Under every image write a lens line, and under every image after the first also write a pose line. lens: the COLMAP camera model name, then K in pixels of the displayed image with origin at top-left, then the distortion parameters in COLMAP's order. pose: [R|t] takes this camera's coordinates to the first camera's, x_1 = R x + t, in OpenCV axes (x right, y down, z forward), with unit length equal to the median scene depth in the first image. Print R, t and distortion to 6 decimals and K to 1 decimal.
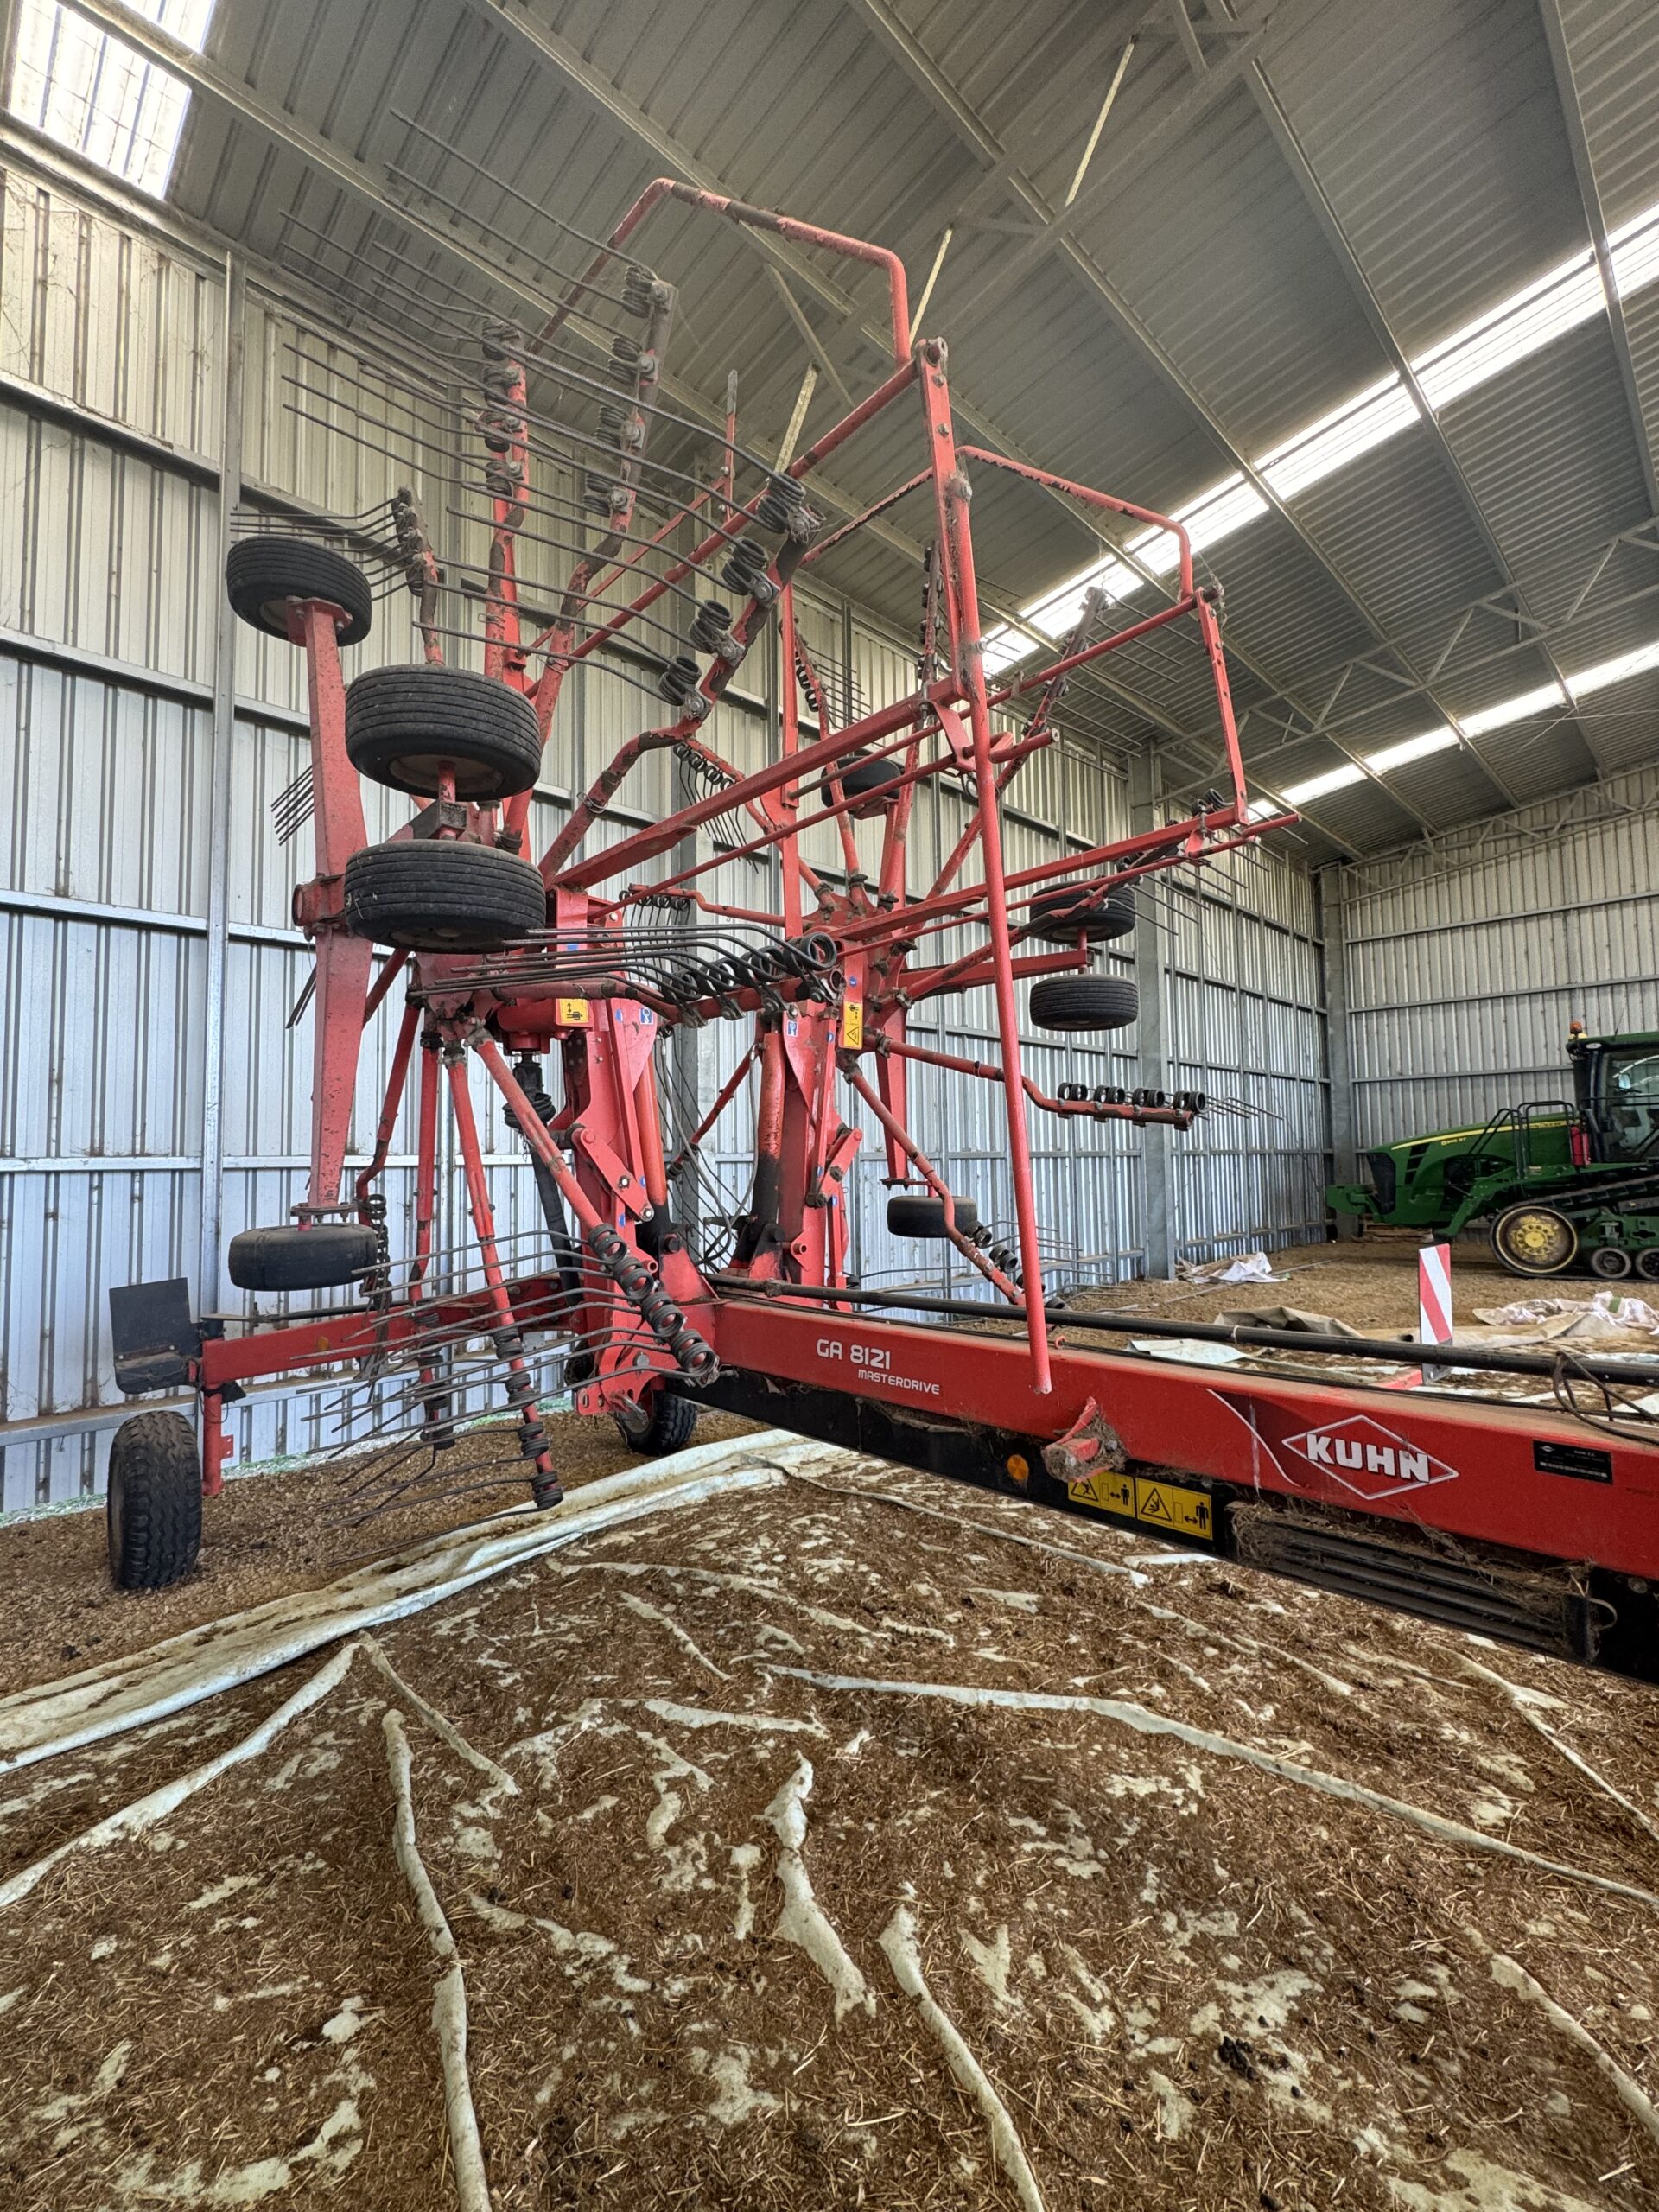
lens RADIAL K [[962.6, 0, 827.1], [0, 962.6, 1102.4], [0, 0, 1]] dist [-0.004676, 0.001026]
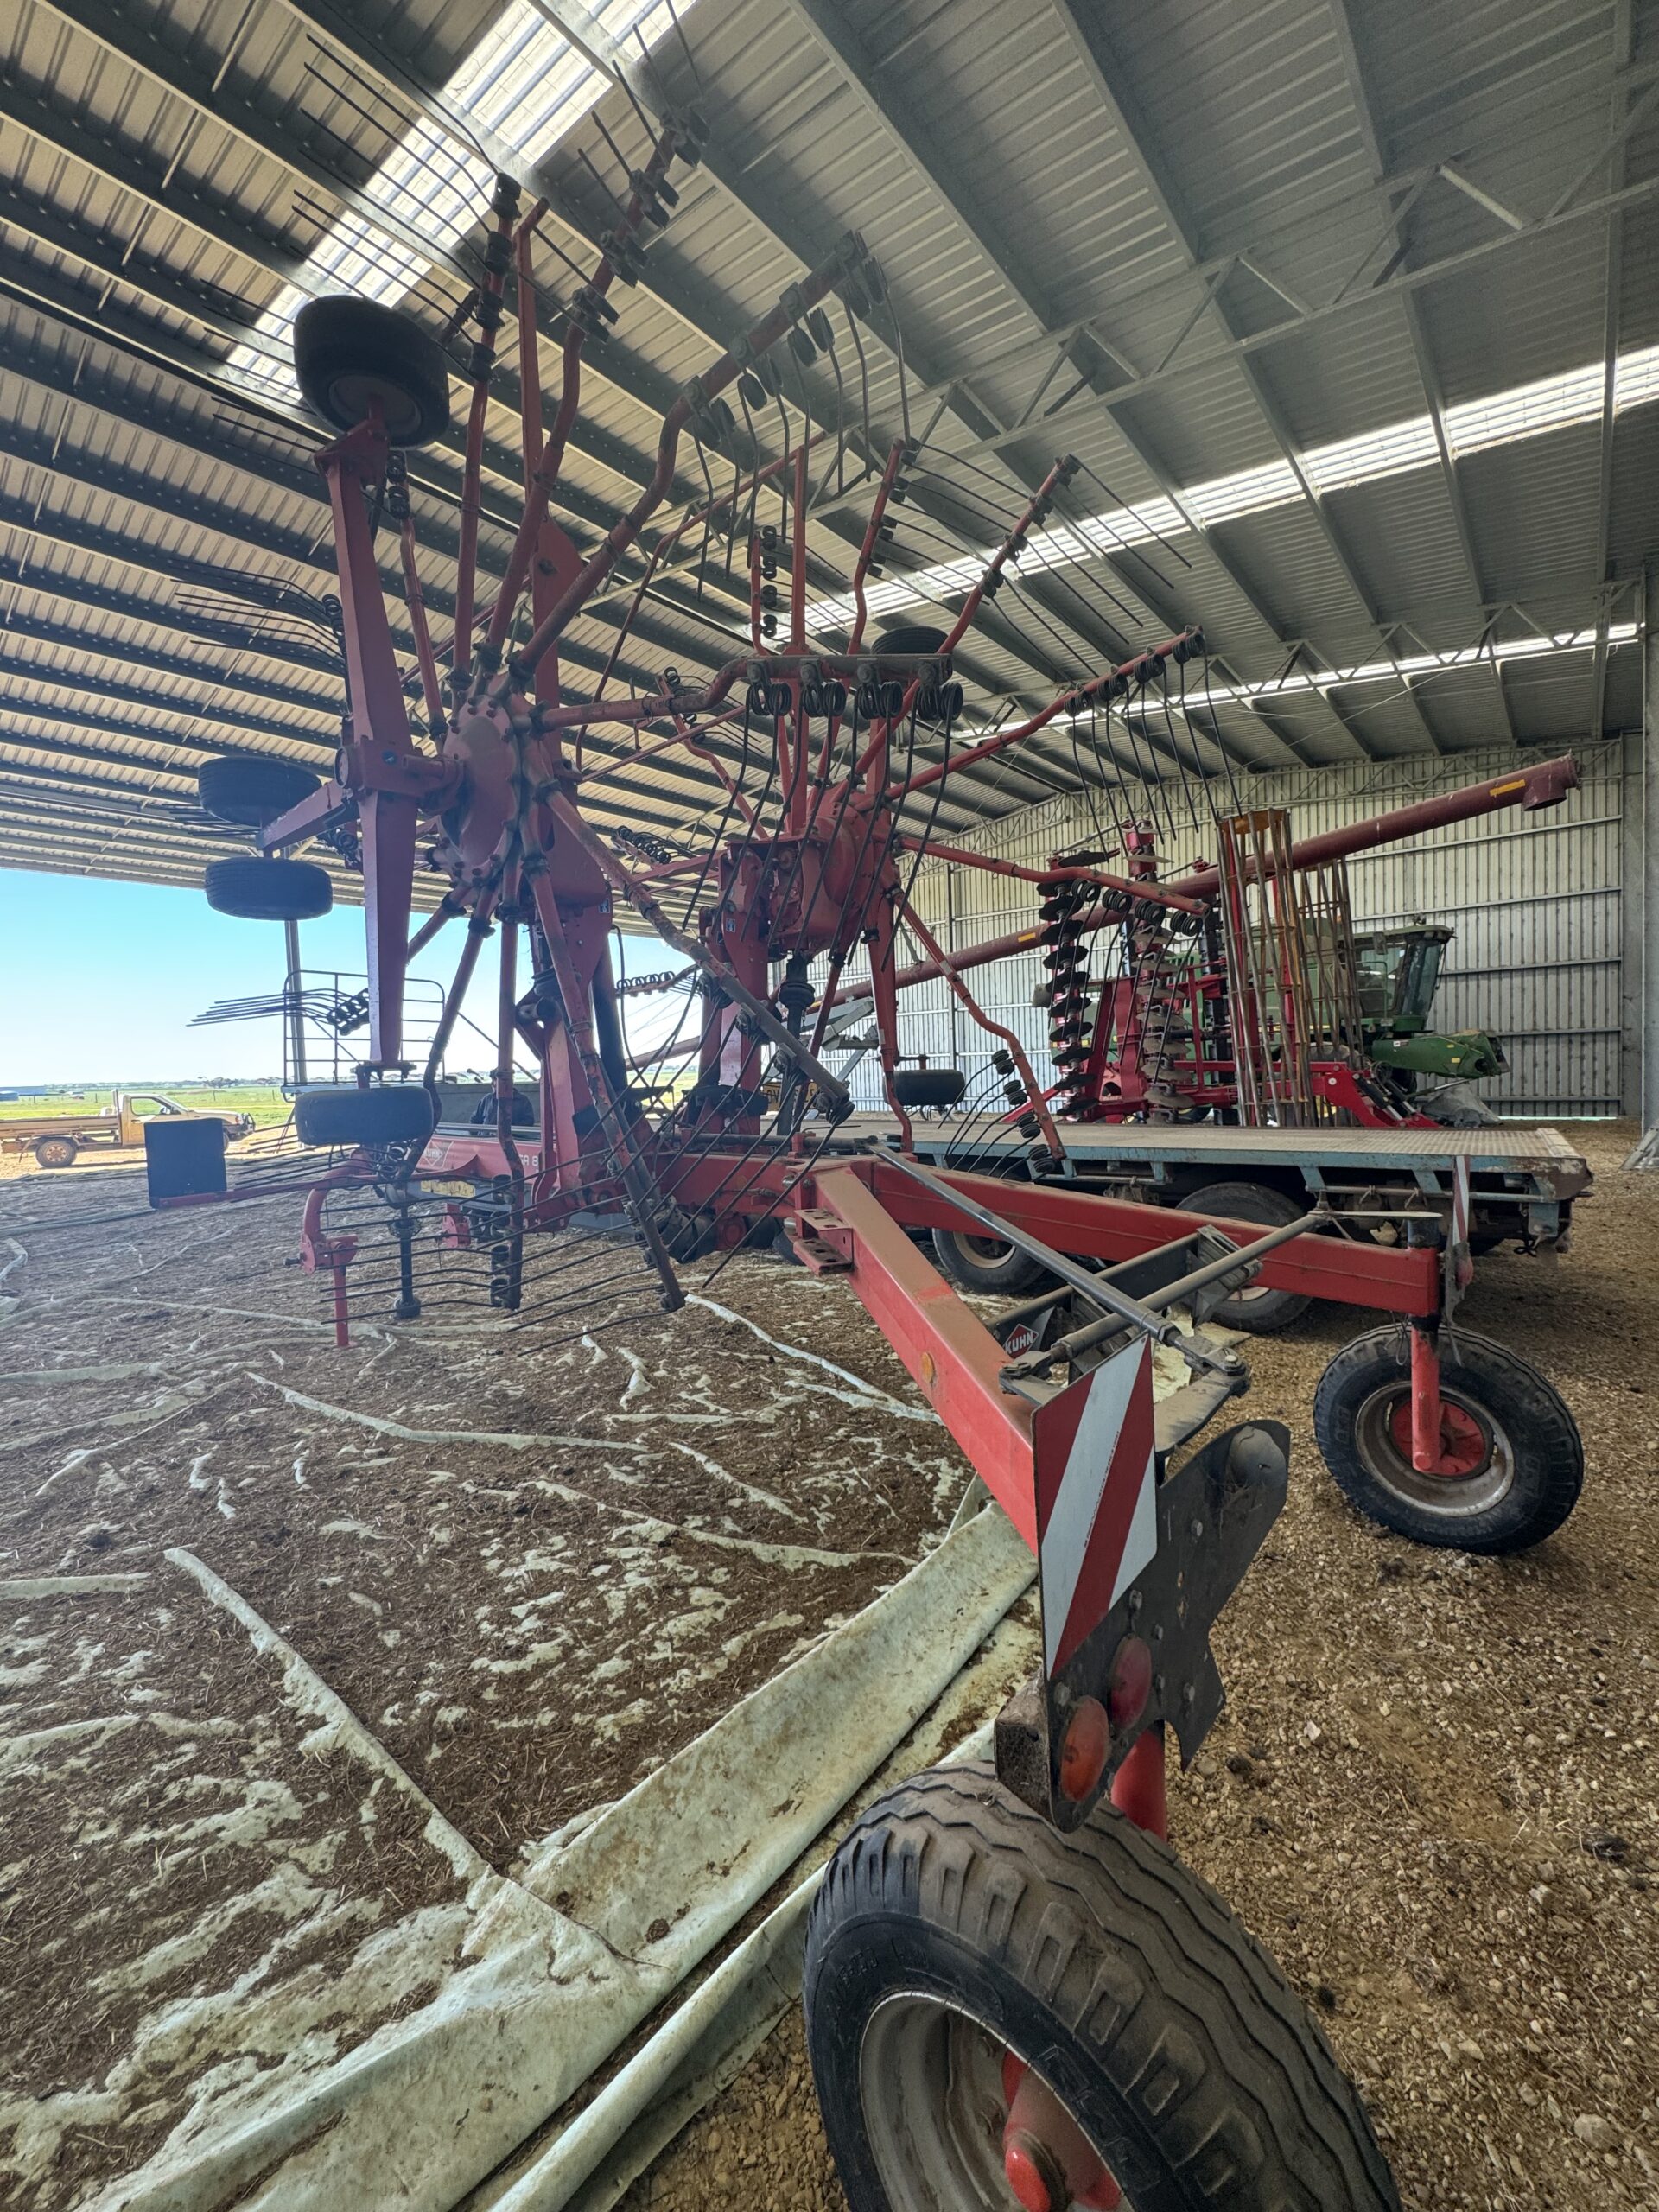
lens RADIAL K [[880.8, 0, 827.2], [0, 880.8, 1105.5], [0, 0, 1]] dist [-0.005157, 0.001005]
pose [[-0.995517, 0.053300, -0.078140, -0.216635], [0.054651, 0.998389, -0.015250, 0.162176], [0.077201, -0.019452, -0.996826, 1.950695]]
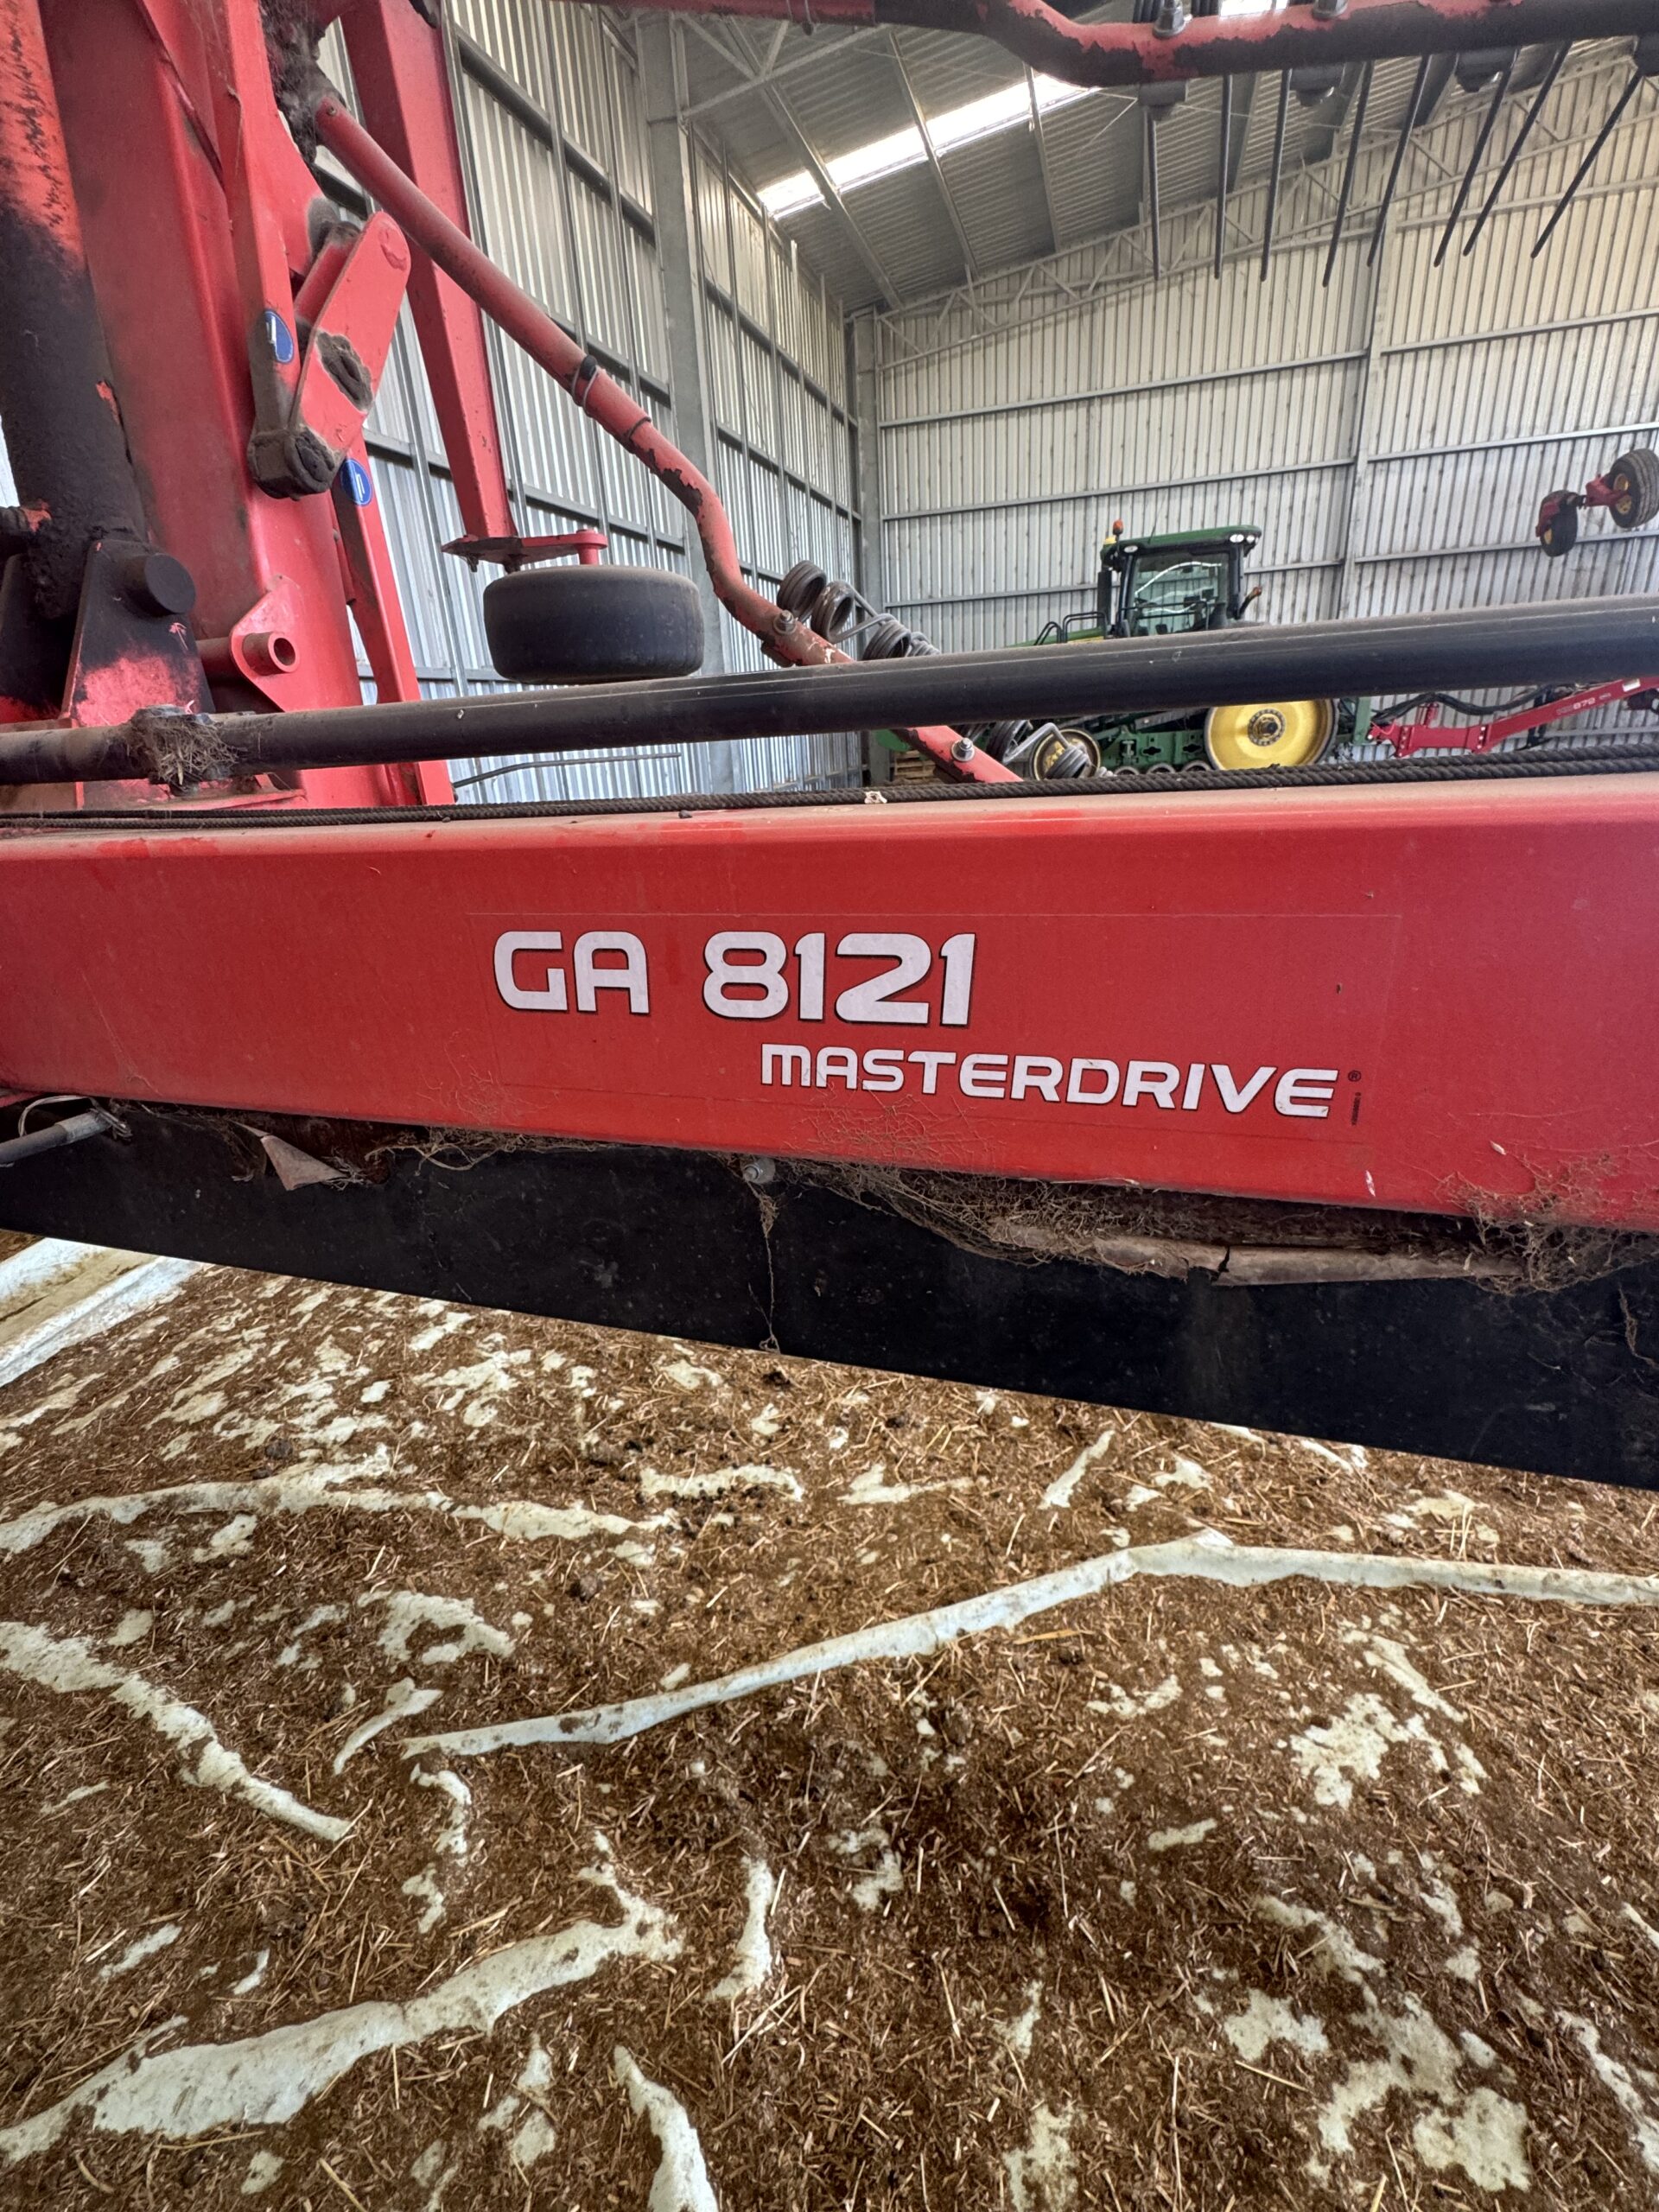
lens RADIAL K [[962.6, 0, 827.5], [0, 962.6, 1102.9], [0, 0, 1]] dist [-0.004676, 0.001026]
pose [[0.874676, -0.211899, 0.435936, -0.034567], [0.013873, 0.909955, 0.414475, 0.154790], [-0.484509, -0.356484, 0.798856, 0.625283]]
